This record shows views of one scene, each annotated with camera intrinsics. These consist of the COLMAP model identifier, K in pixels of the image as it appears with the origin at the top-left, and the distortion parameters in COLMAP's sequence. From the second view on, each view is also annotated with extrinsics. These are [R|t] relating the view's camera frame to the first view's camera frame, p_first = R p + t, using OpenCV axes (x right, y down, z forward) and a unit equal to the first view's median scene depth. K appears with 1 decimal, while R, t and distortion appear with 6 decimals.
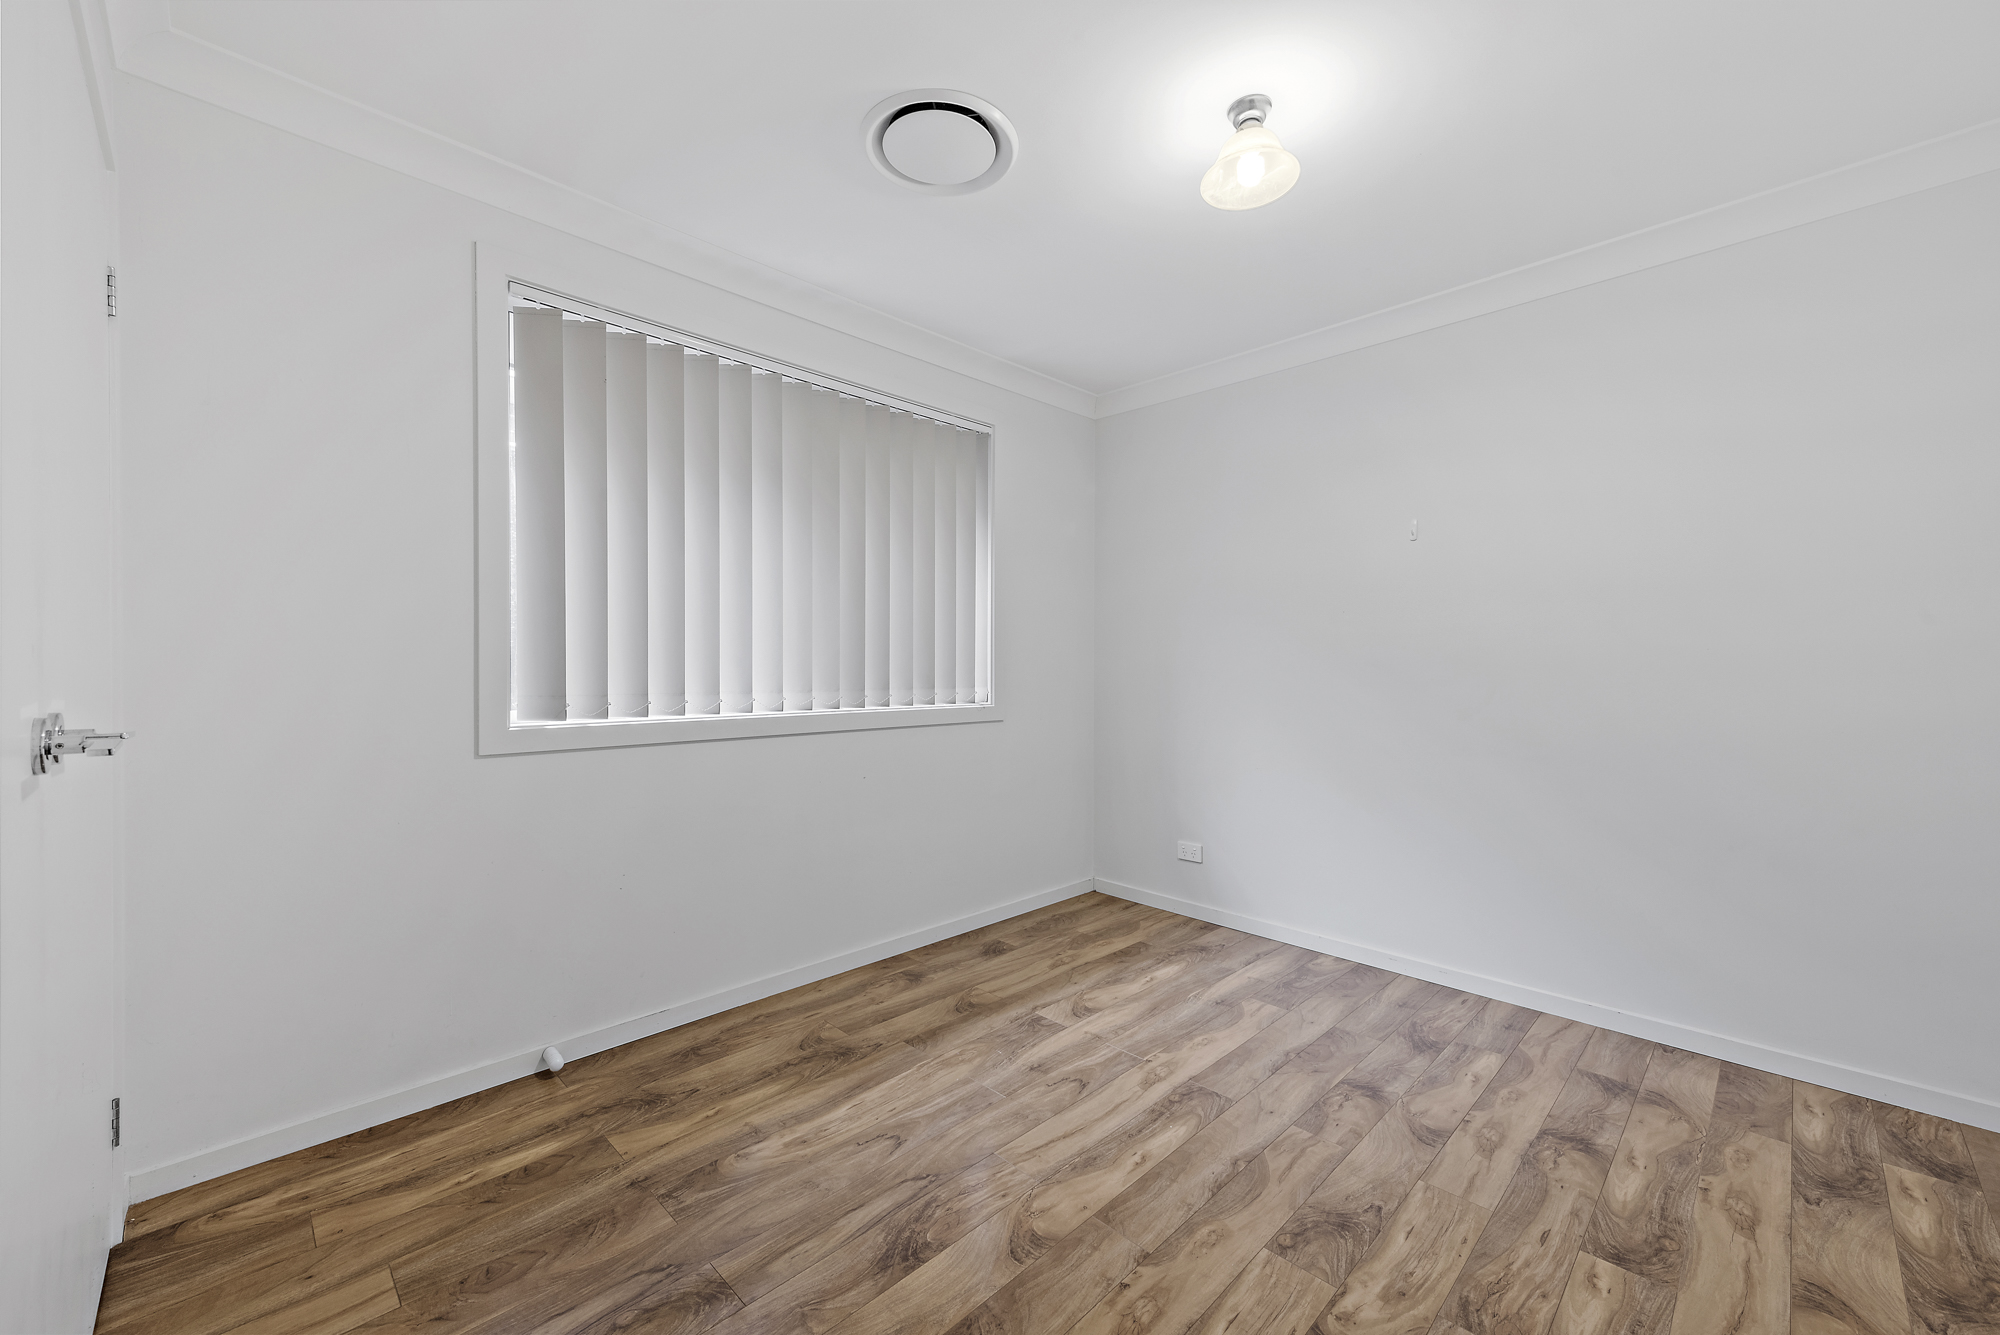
lens RADIAL K [[797.6, 0, 994.9], [0, 797.6, 671.9], [0, 0, 1]] dist [-0.000198, -0.000001]
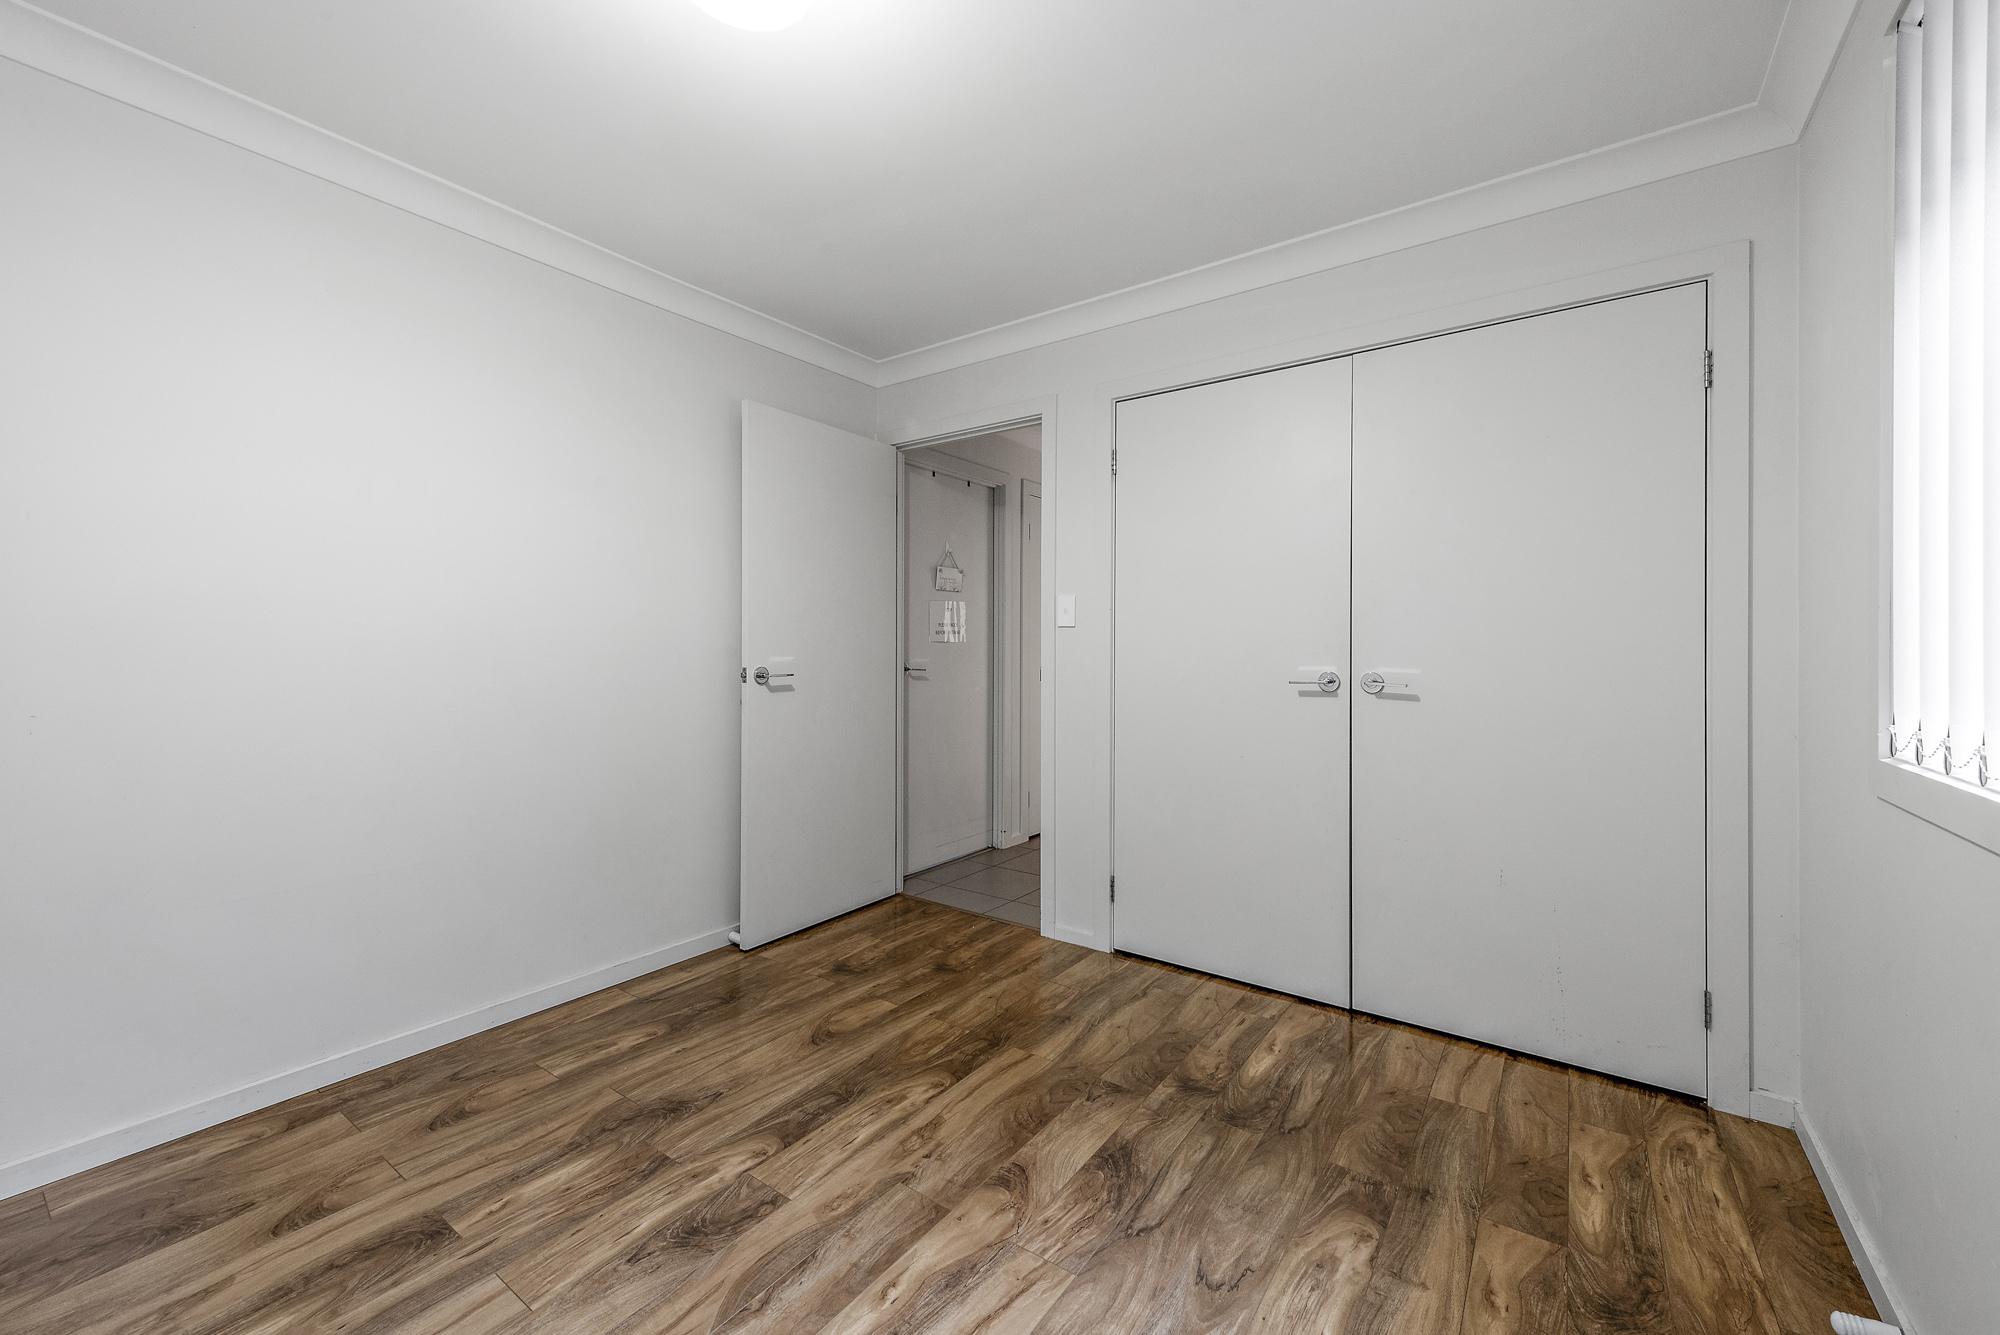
lens RADIAL K [[797.6, 0, 999.6], [0, 797.6, 651.8], [0, 0, 1]] dist [-0.000198, -0.000001]
pose [[-0.986210, -0.005096, -0.165419, 0.230028], [-0.006692, 0.999936, 0.009097, -0.016379], [0.165362, 0.010079, -0.986181, 1.969802]]
